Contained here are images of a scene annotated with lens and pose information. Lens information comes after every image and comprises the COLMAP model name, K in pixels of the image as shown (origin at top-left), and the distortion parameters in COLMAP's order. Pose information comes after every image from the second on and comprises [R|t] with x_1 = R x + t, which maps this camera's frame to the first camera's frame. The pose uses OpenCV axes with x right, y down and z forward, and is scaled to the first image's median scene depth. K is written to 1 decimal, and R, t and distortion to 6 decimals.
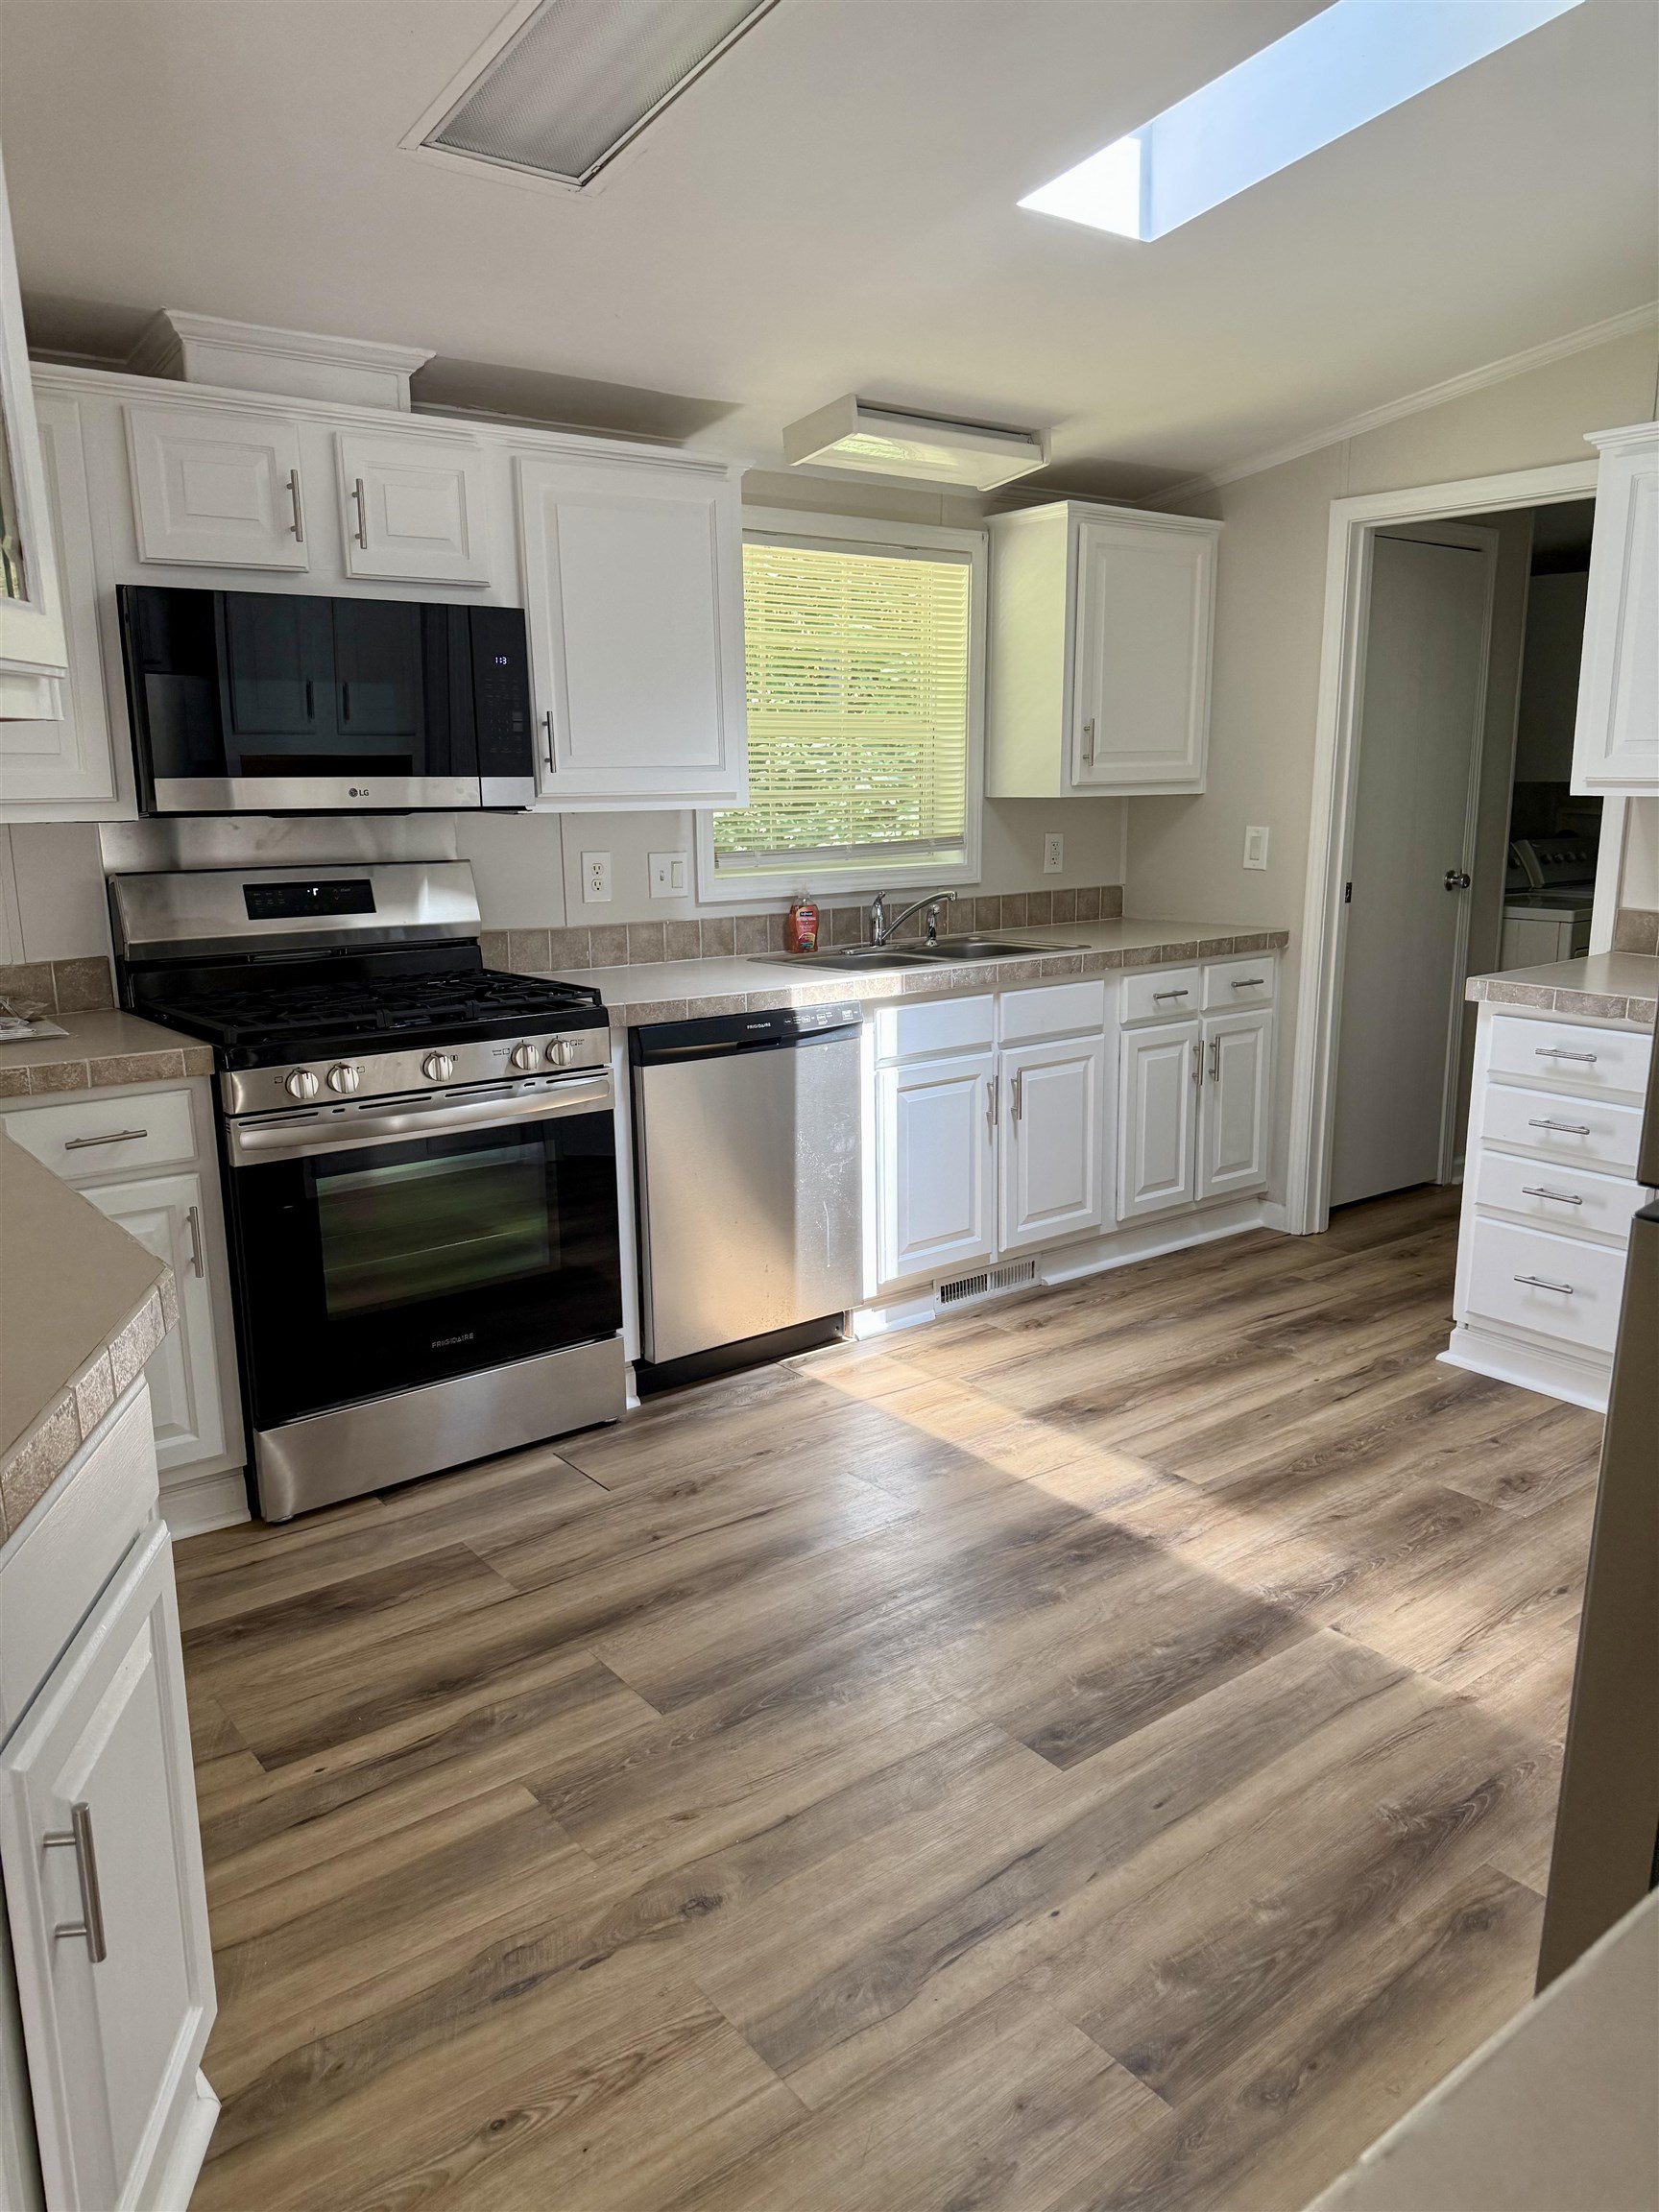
lens RADIAL K [[1540.5, 0, 829.5], [0, 1540.5, 1106.0], [0, 0, 1]] dist [0.082447, -0.110684]
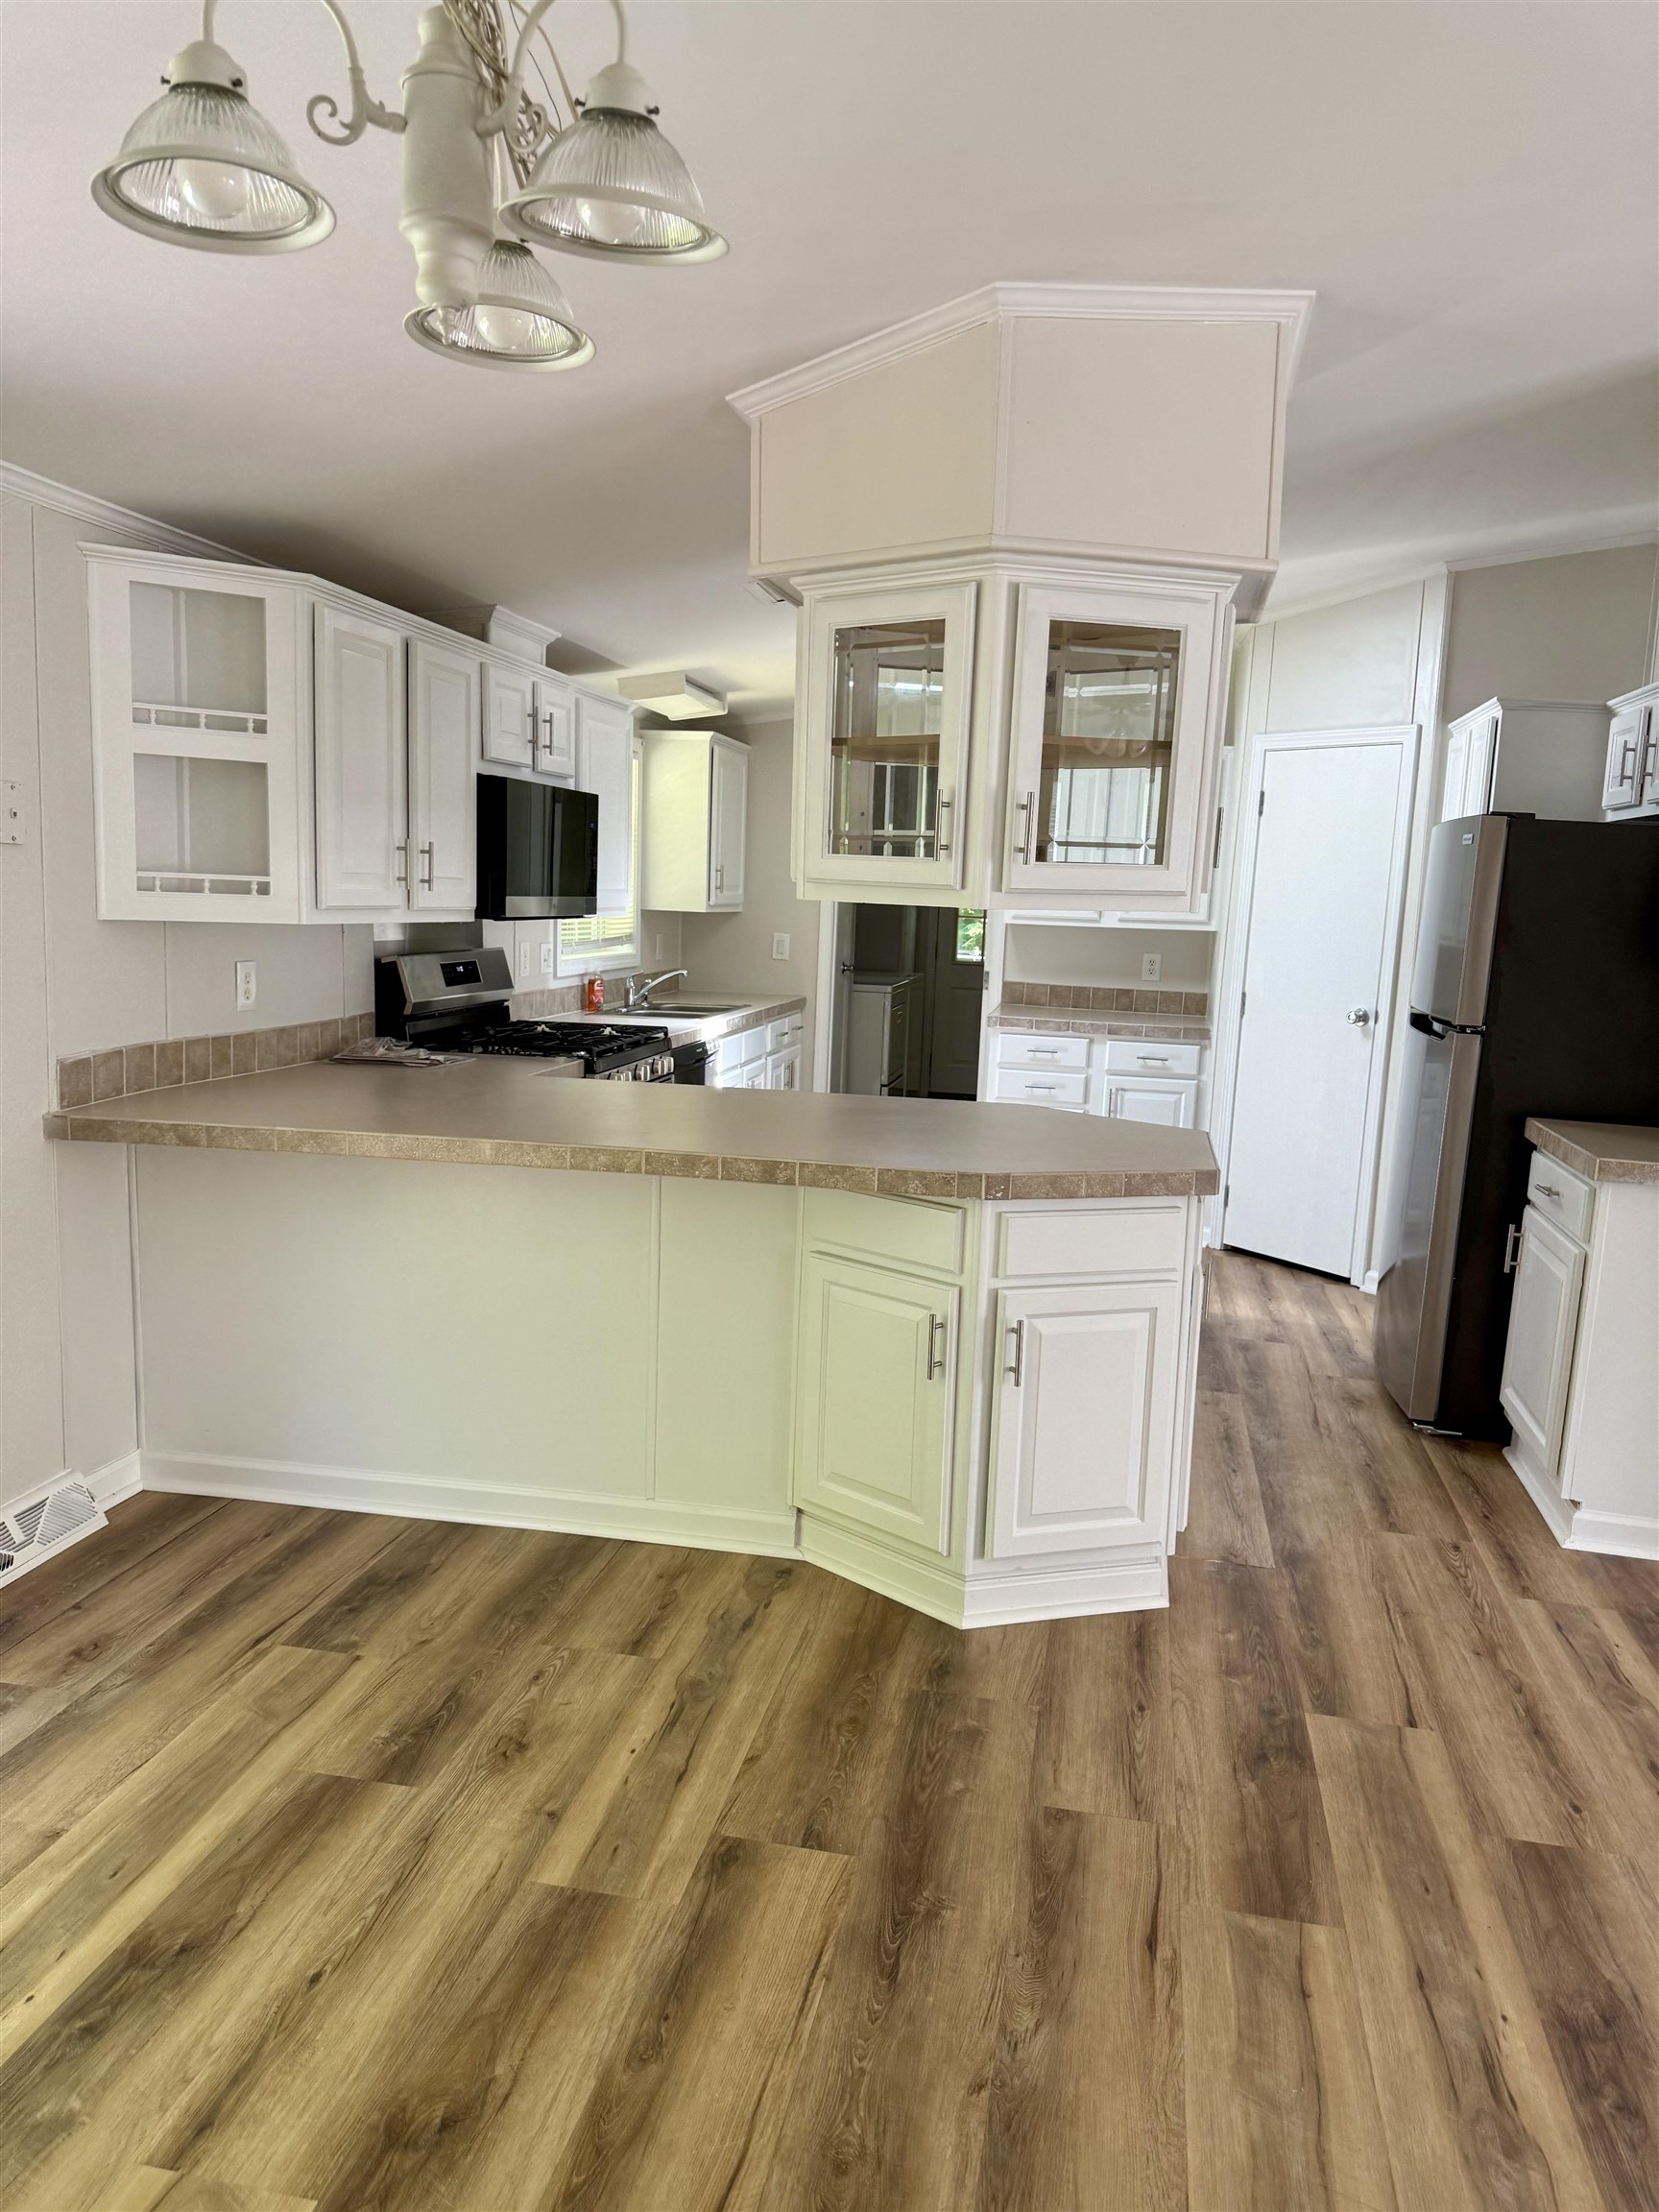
lens RADIAL K [[1585.0, 0, 829.5], [0, 1585.0, 1106.0], [0, 0, 1]] dist [0.016489, -0.007385]
pose [[0.748736, -0.053411, 0.660713, -0.974746], [0.097814, 0.994739, -0.030433, 0.065724], [-0.655611, 0.087413, 0.750022, -0.309298]]
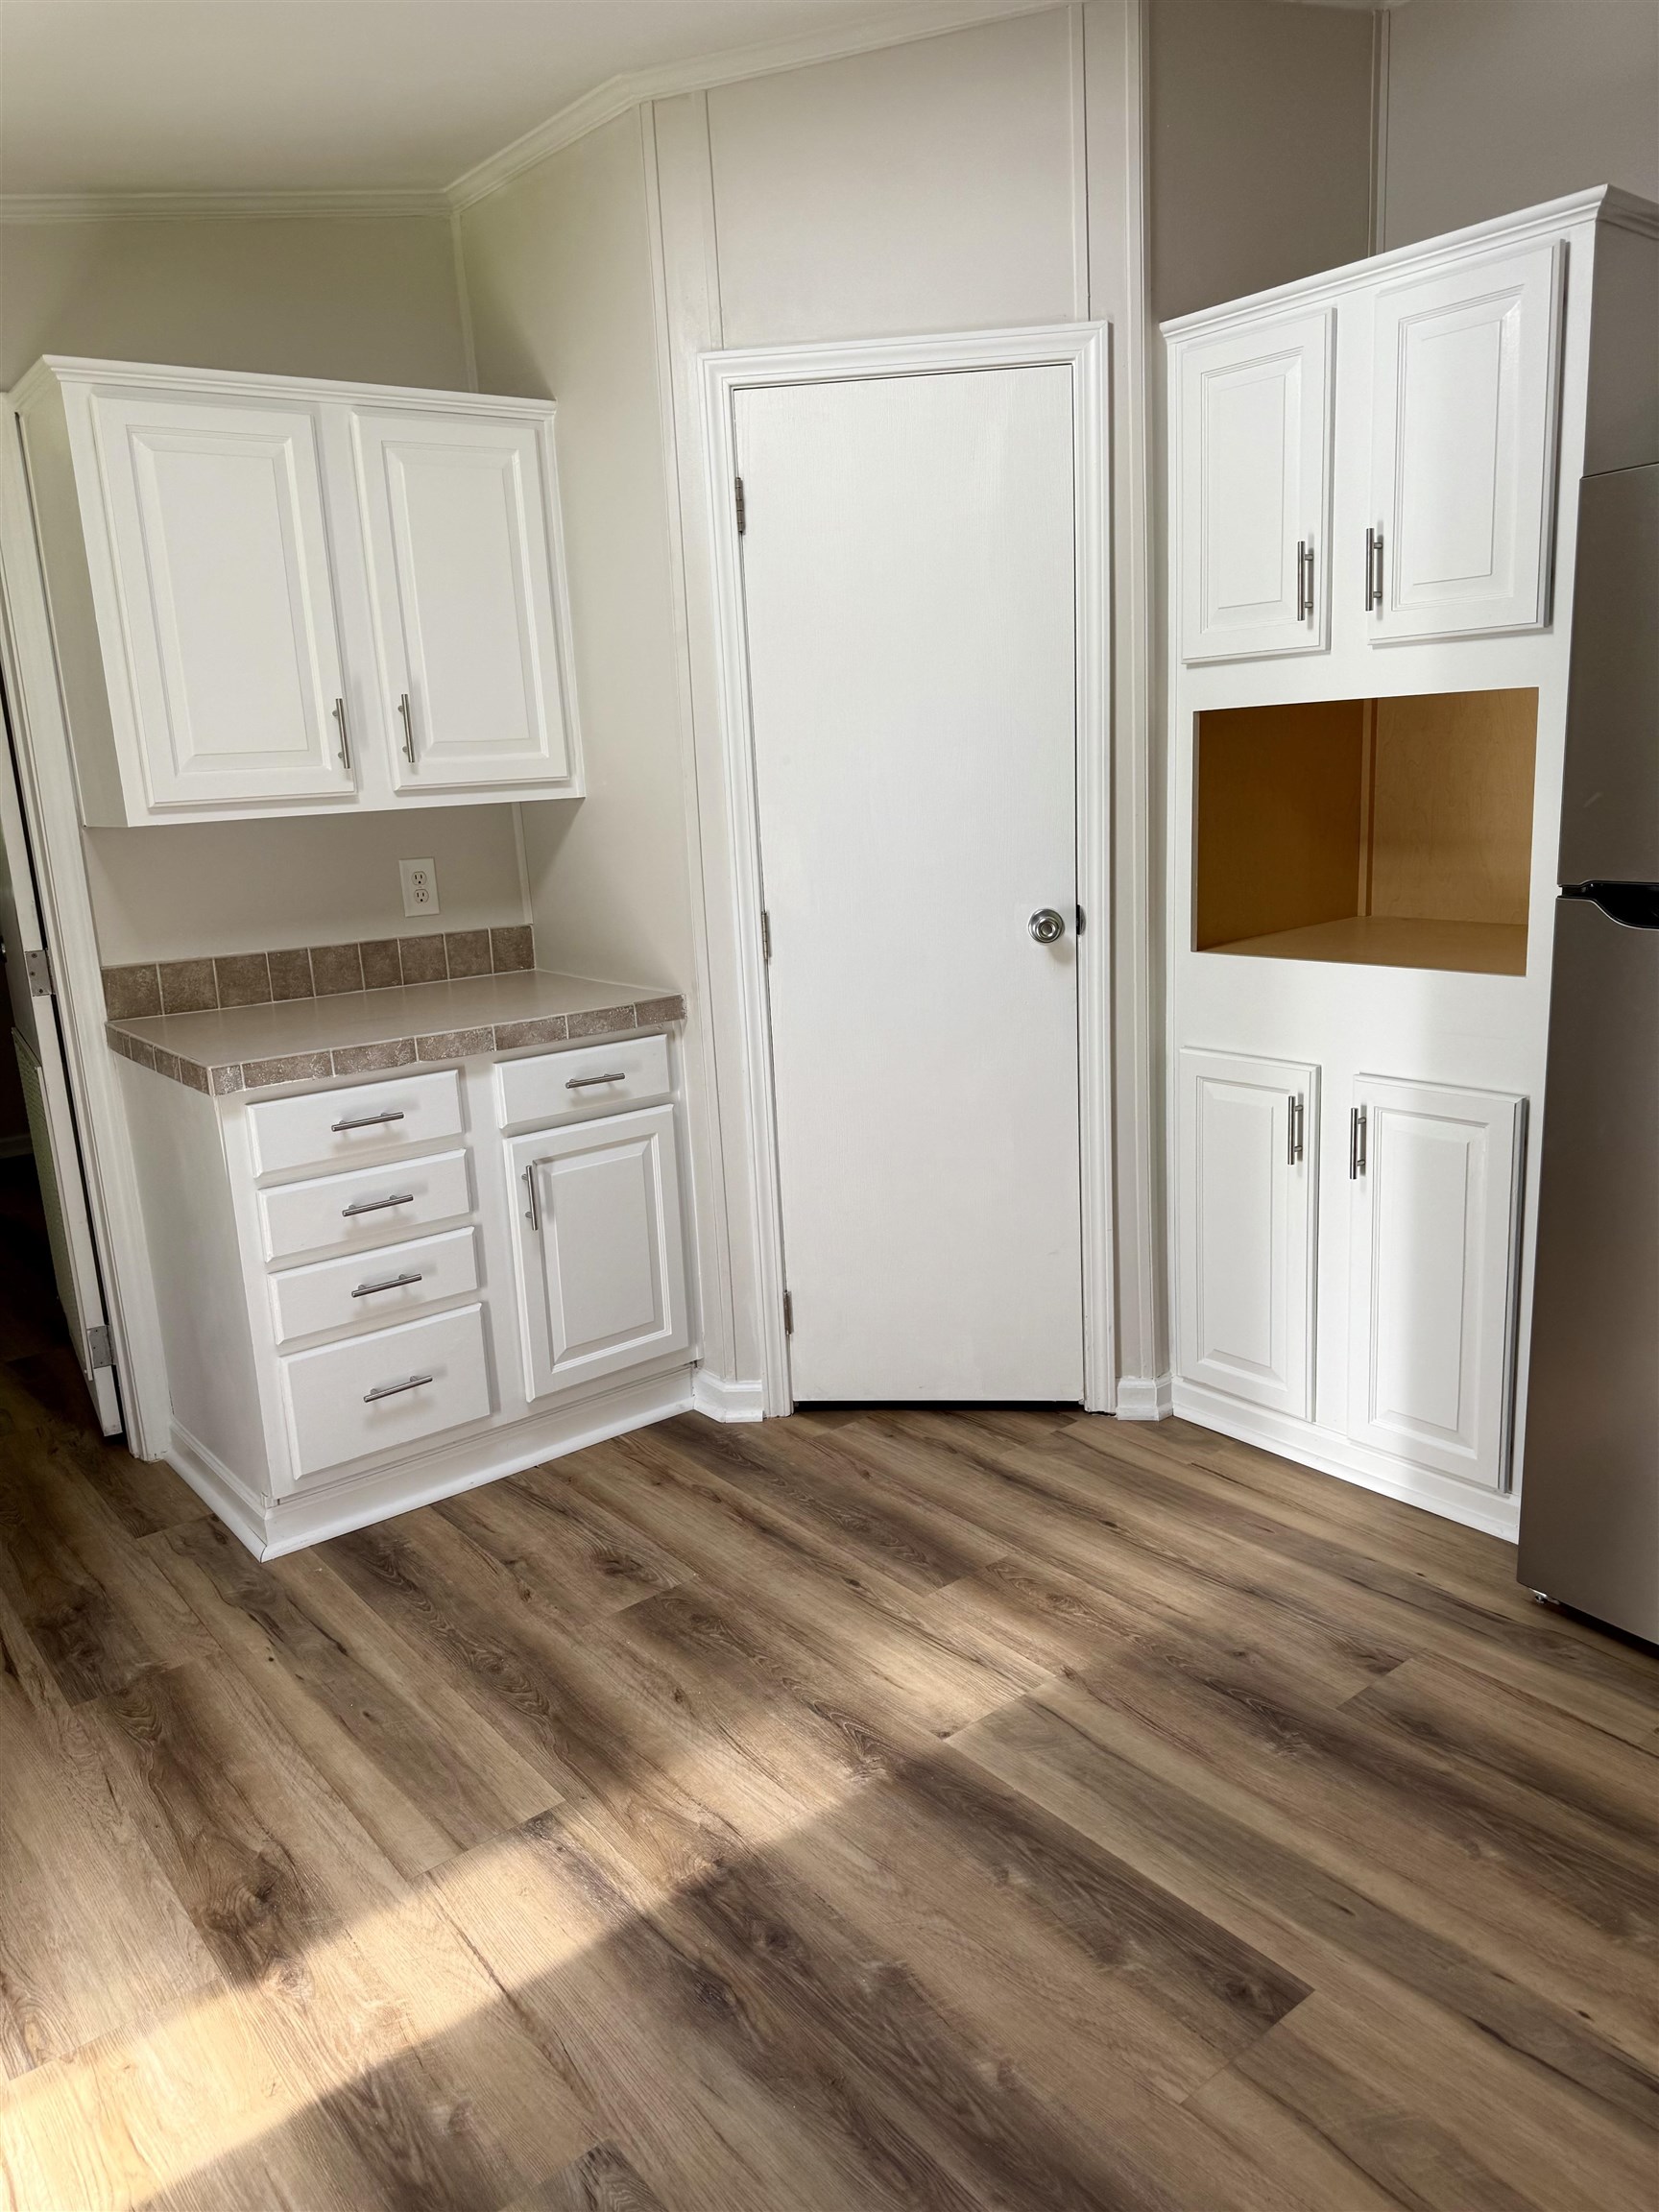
lens RADIAL K [[1568.7, 0, 805.3], [0, 1568.7, 1112.1], [0, 0, 1]] dist [0.079800, -0.111069]
pose [[-0.002433, -0.218113, 0.975920, -0.323188], [0.265620, 0.940725, 0.210910, -0.138837], [-0.964075, 0.259737, 0.055646, 0.650963]]
